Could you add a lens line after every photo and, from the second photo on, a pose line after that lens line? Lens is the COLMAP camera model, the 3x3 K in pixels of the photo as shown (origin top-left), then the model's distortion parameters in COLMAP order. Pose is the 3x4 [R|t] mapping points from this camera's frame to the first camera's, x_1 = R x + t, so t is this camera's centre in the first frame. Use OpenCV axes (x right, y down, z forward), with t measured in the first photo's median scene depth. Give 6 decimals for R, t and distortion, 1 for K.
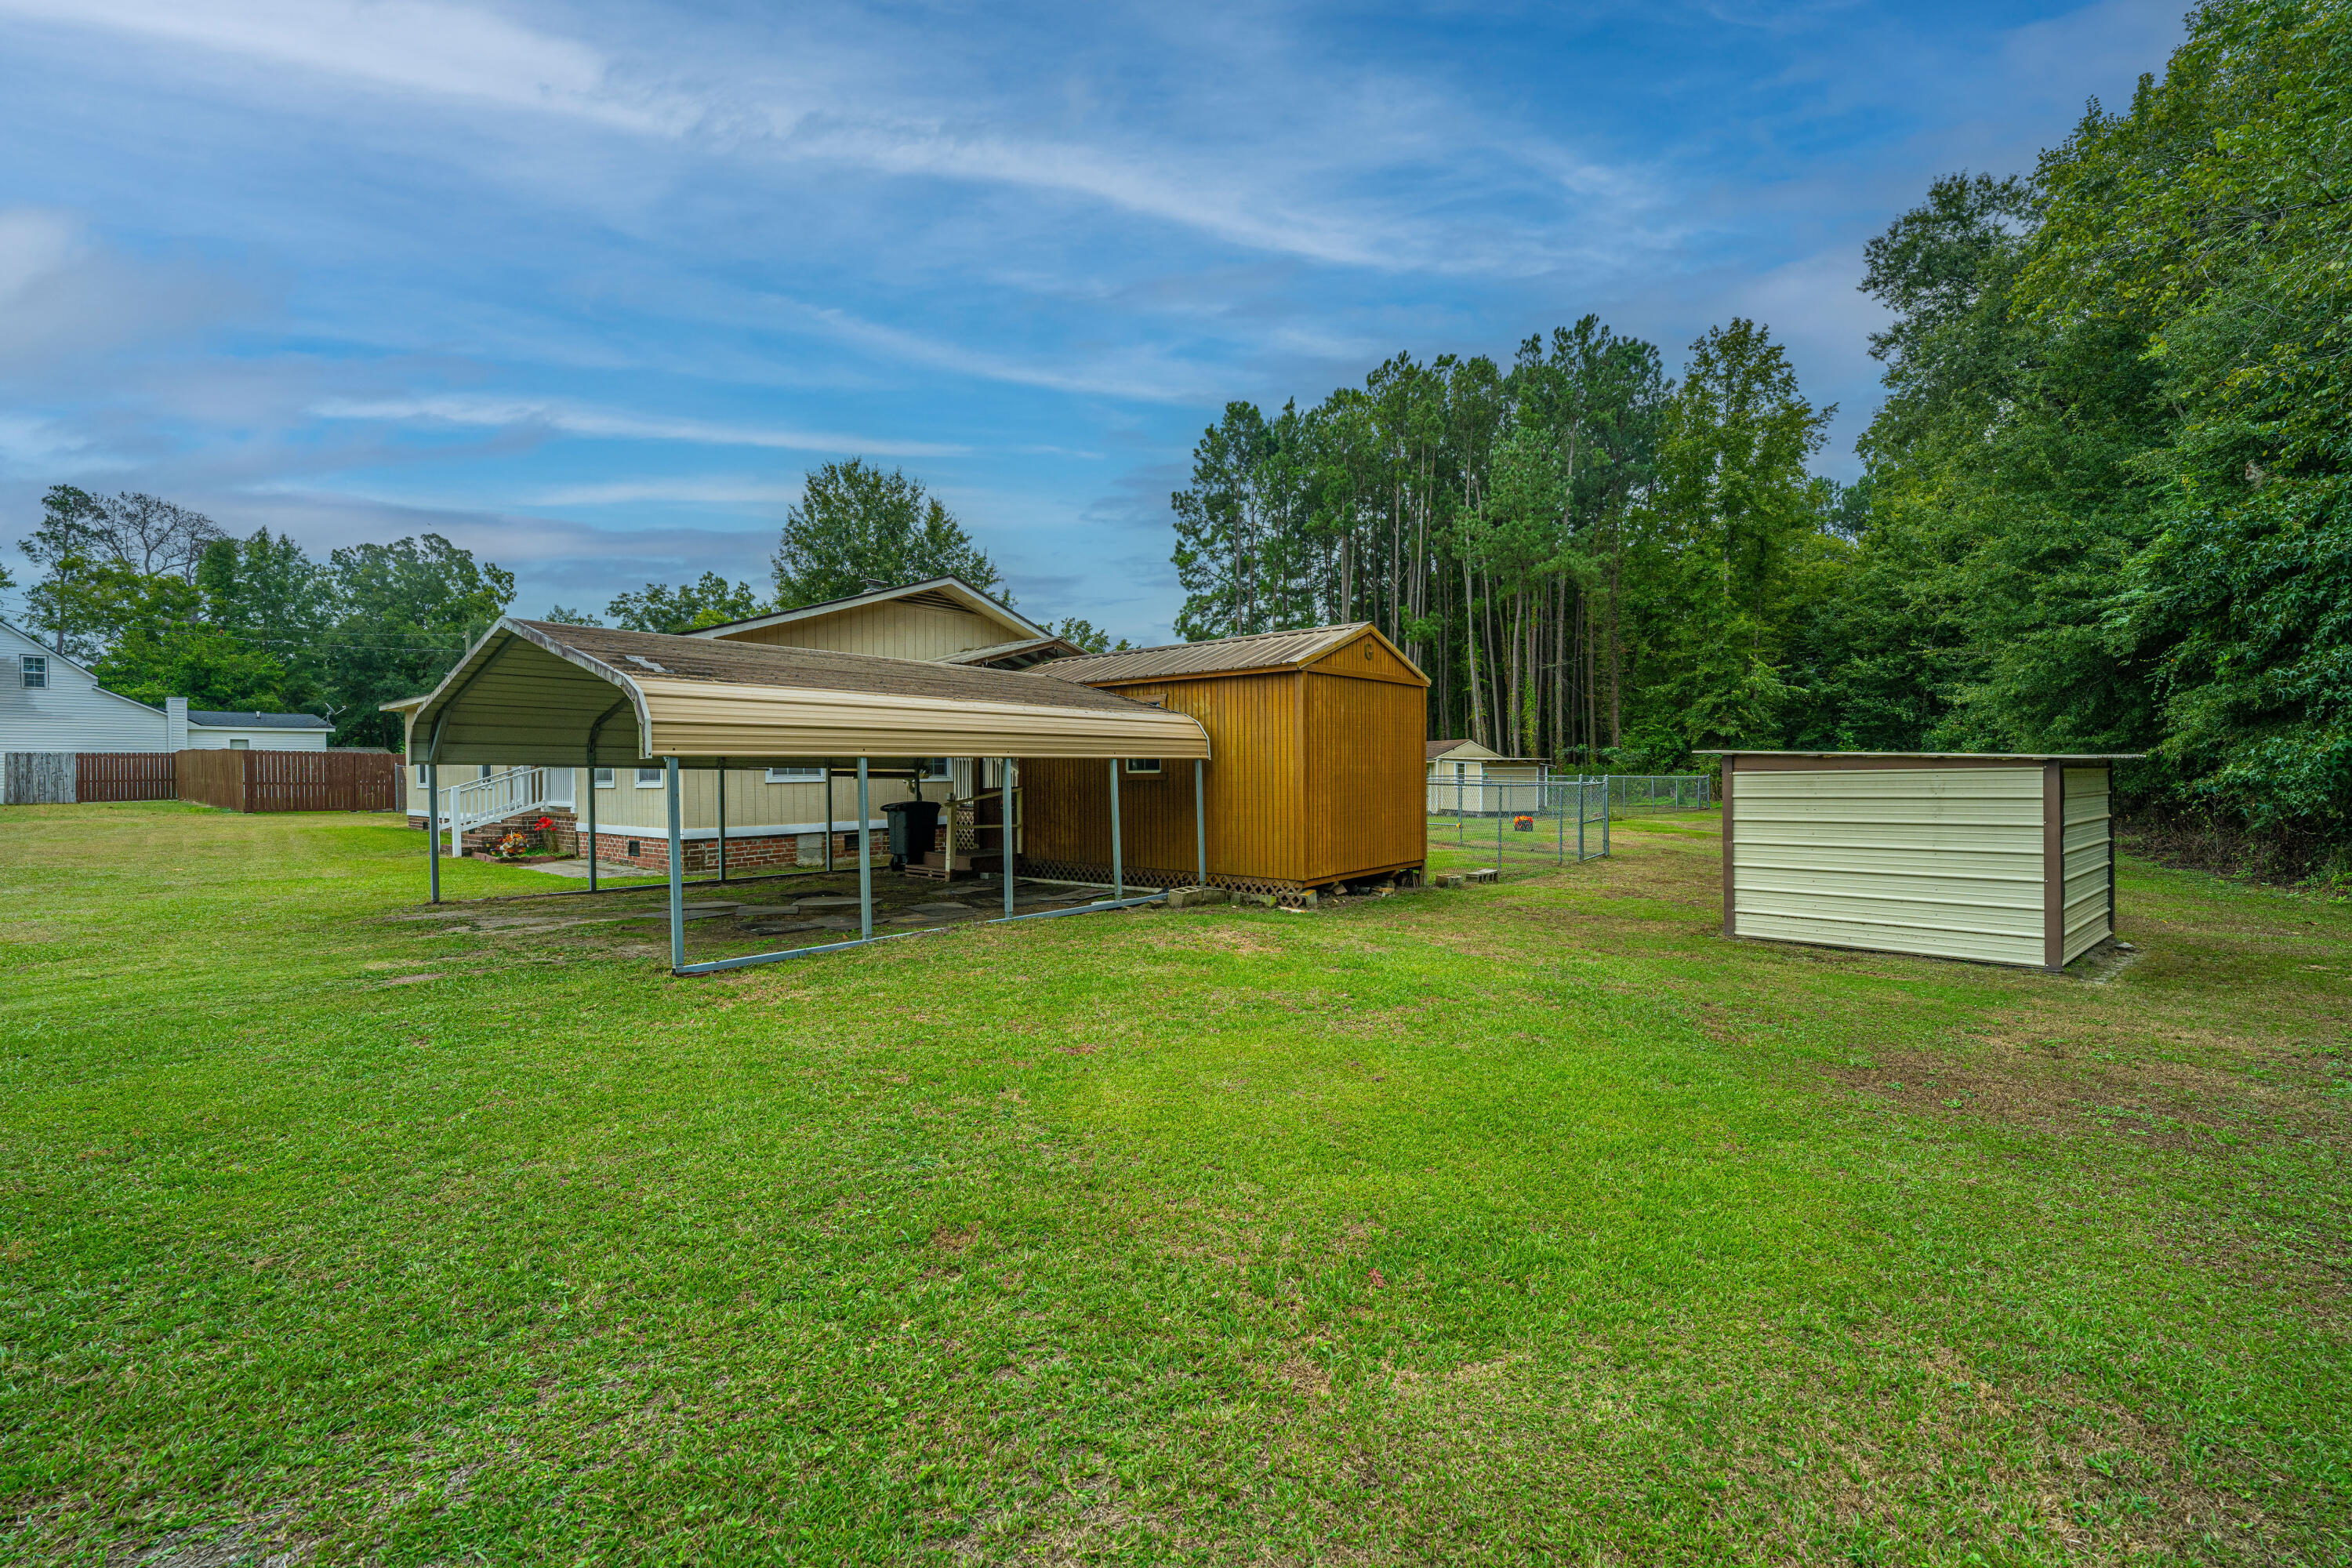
lens RADIAL K [[952.8, 0, 1177.2], [0, 952.8, 780.9], [0, 0, 1]] dist [0.005021, -0.000244]
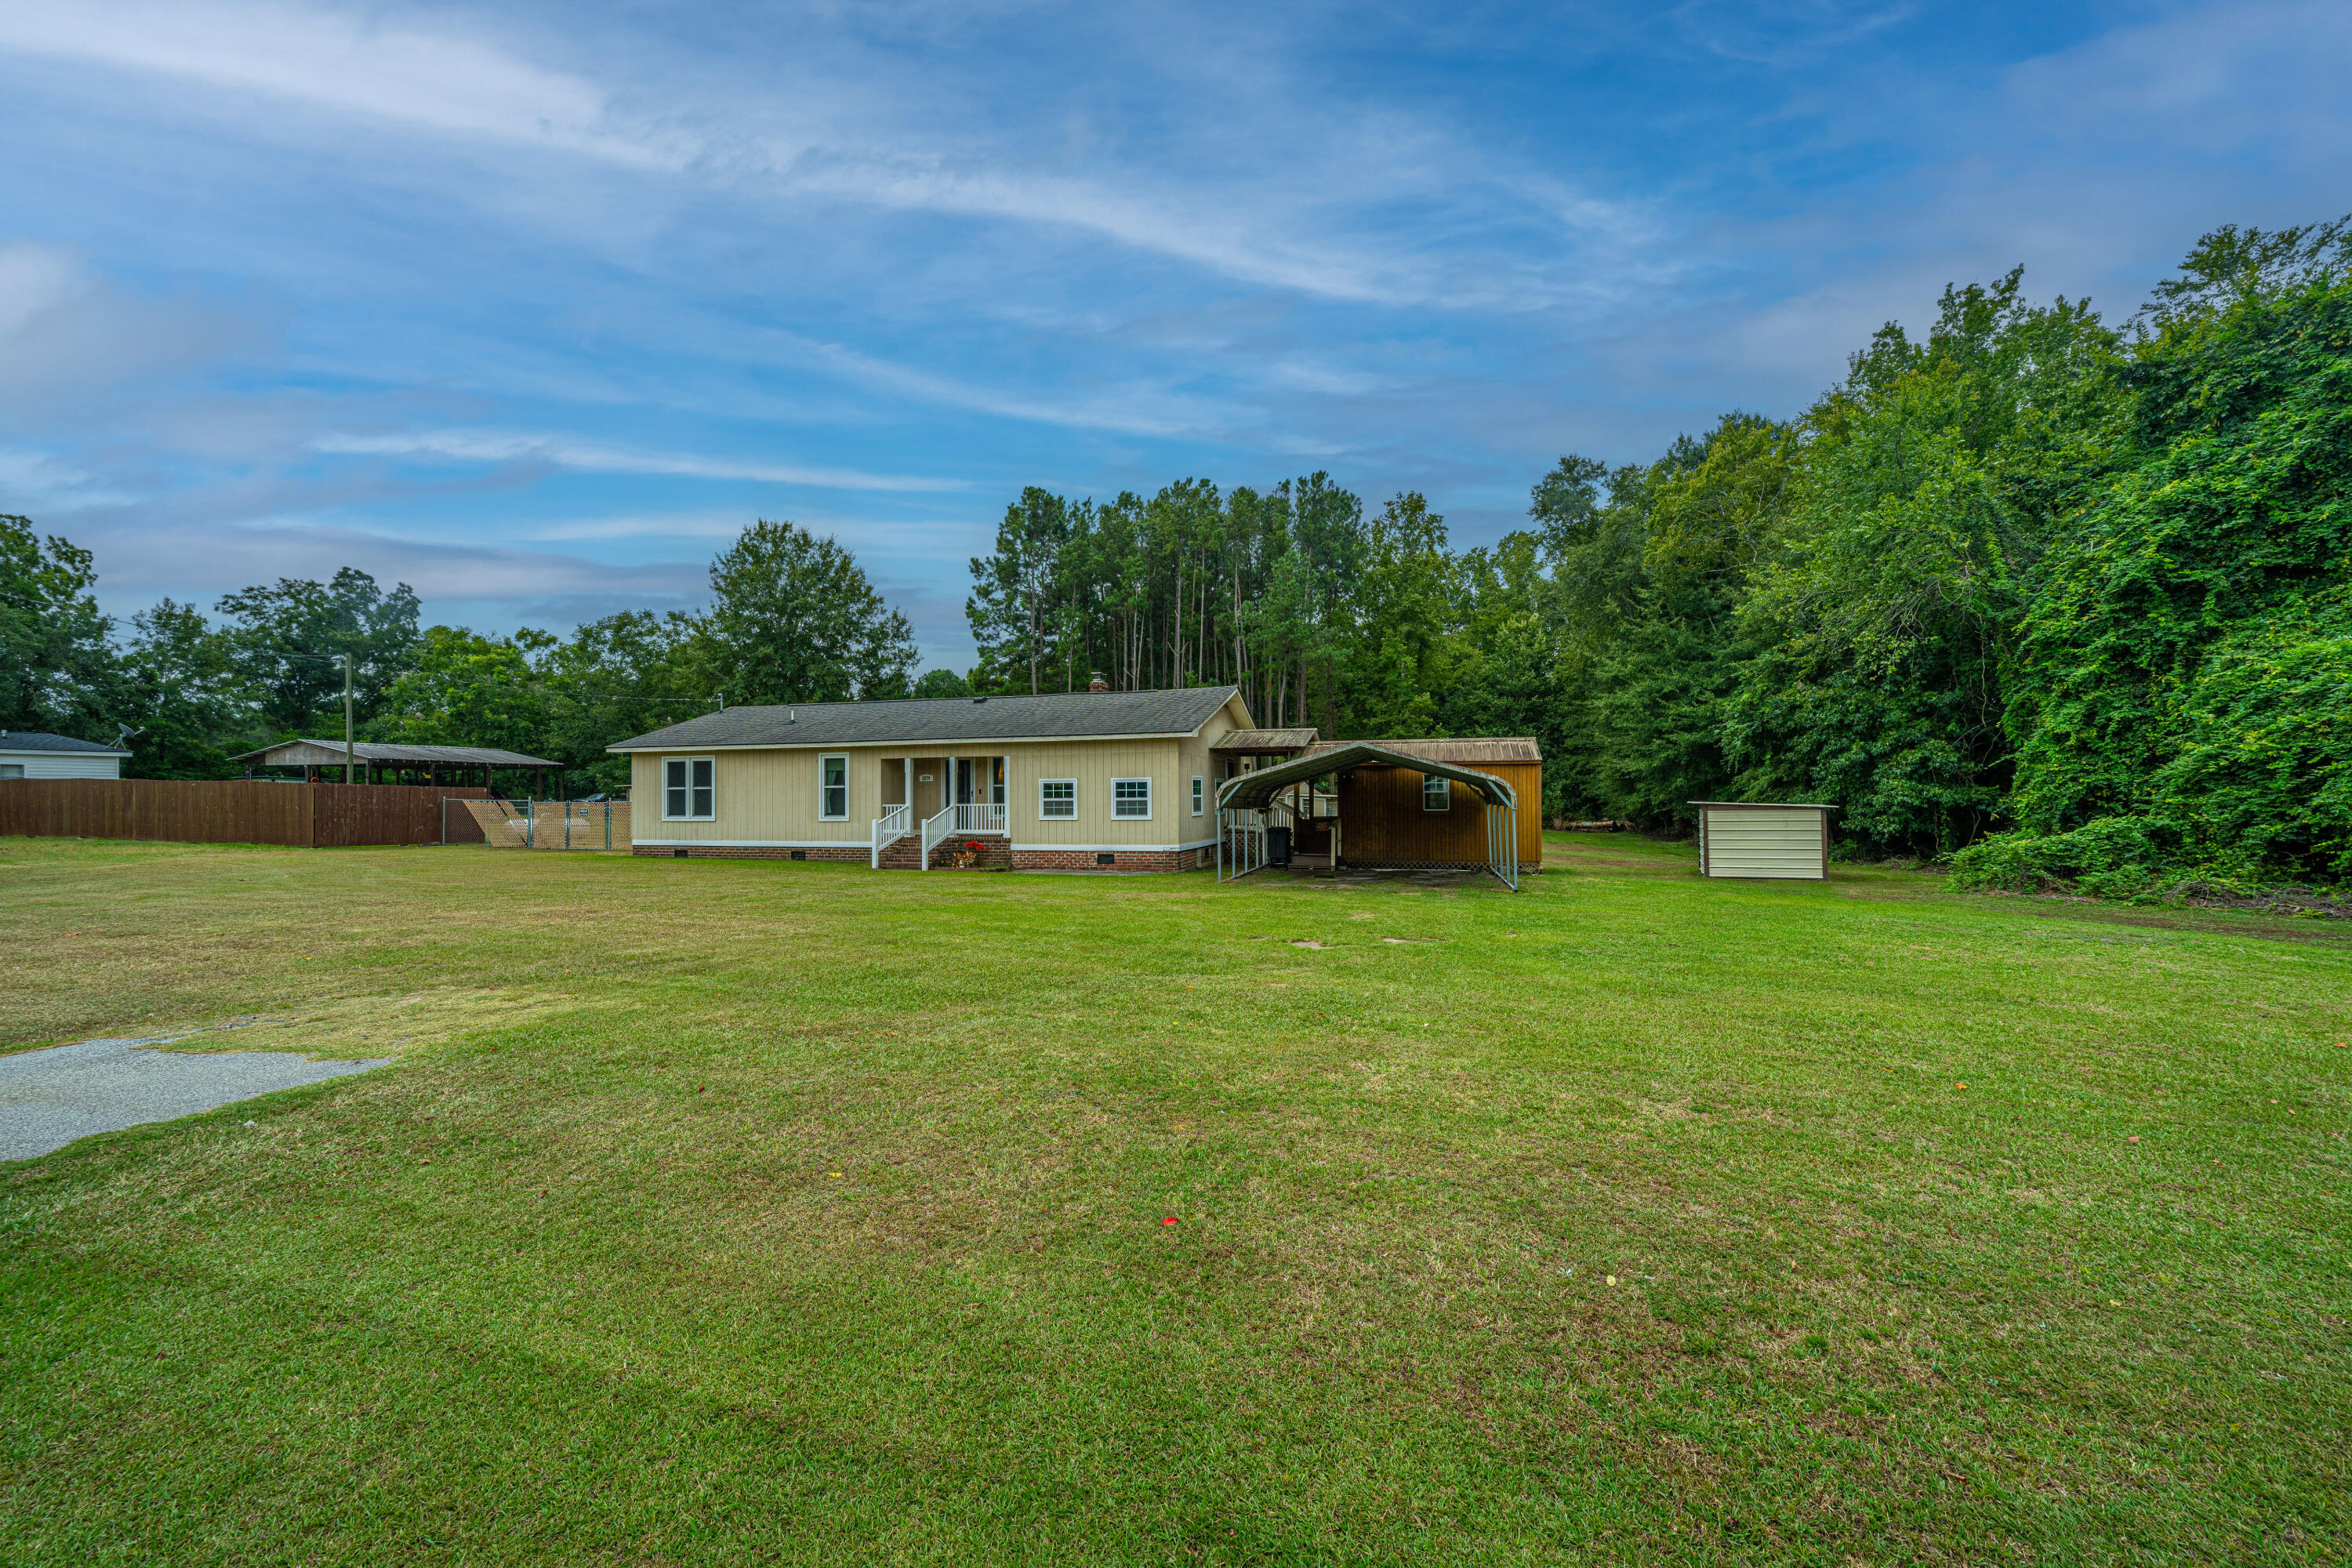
lens RADIAL K [[952.8, 0, 1152.9], [0, 952.8, 746.1], [0, 0, 1]] dist [0.005021, -0.000244]
pose [[0.915441, 0.025091, 0.401670, -0.352816], [0.001337, 0.997860, -0.065380, -0.003412], [-0.402451, 0.060389, 0.913448, -0.142190]]
